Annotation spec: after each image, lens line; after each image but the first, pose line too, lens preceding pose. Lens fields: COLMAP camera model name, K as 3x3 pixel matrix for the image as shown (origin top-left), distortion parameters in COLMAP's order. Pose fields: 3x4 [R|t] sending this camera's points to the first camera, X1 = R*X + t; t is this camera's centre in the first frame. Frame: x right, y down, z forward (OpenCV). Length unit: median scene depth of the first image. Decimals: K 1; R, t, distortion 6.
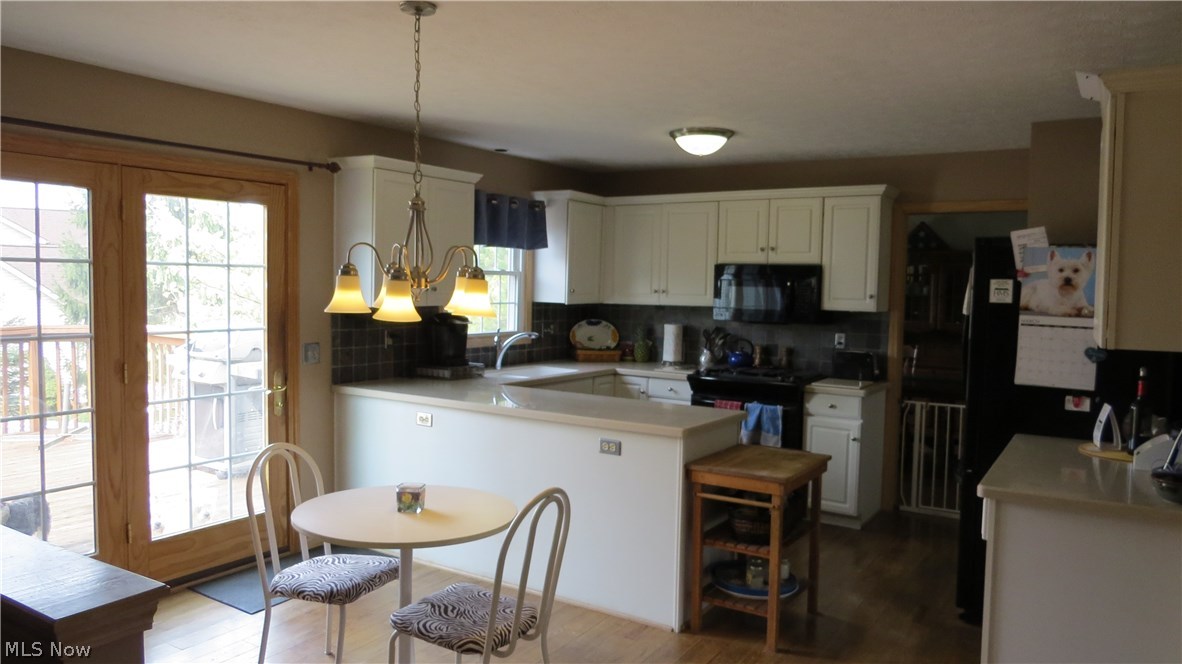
lens RADIAL K [[853.4, 0, 592.9], [0, 853.4, 331.5], [0, 0, 1]] dist [-0.003841, -0.006704]
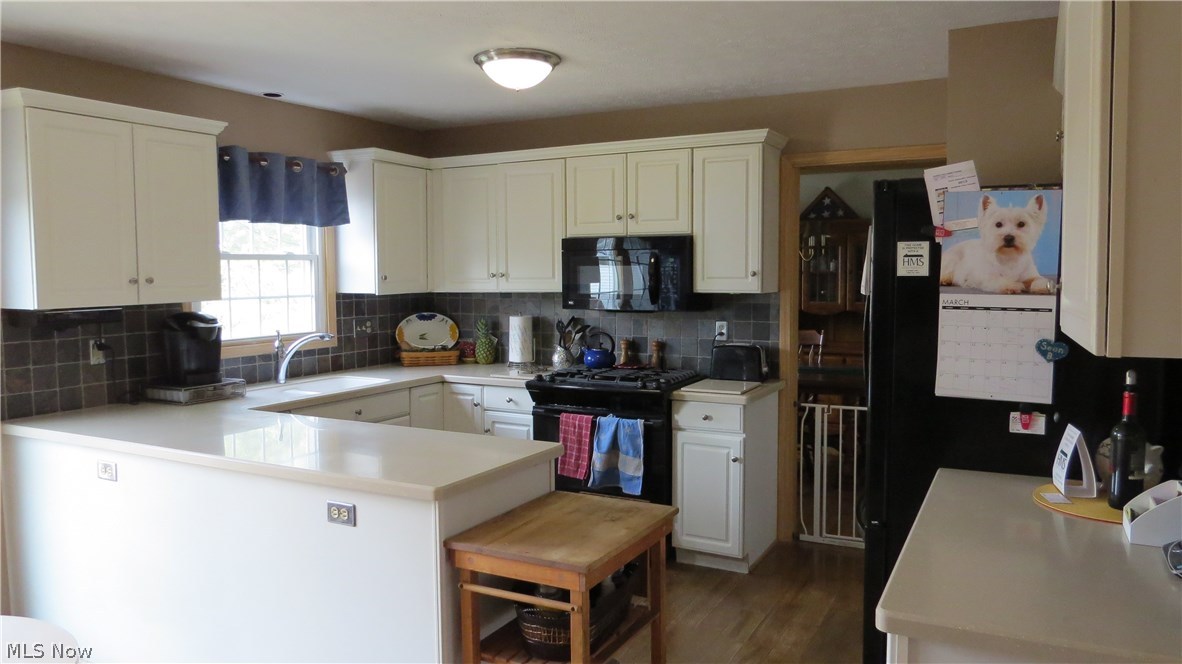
lens RADIAL K [[853.4, 0, 589.0], [0, 853.4, 331.9], [0, 0, 1]] dist [-0.003841, -0.006704]
pose [[0.996589, -0.033477, 0.075433, 0.118768], [0.032220, 0.999322, 0.017816, -0.006933], [-0.075978, -0.015325, 0.996992, 0.240560]]
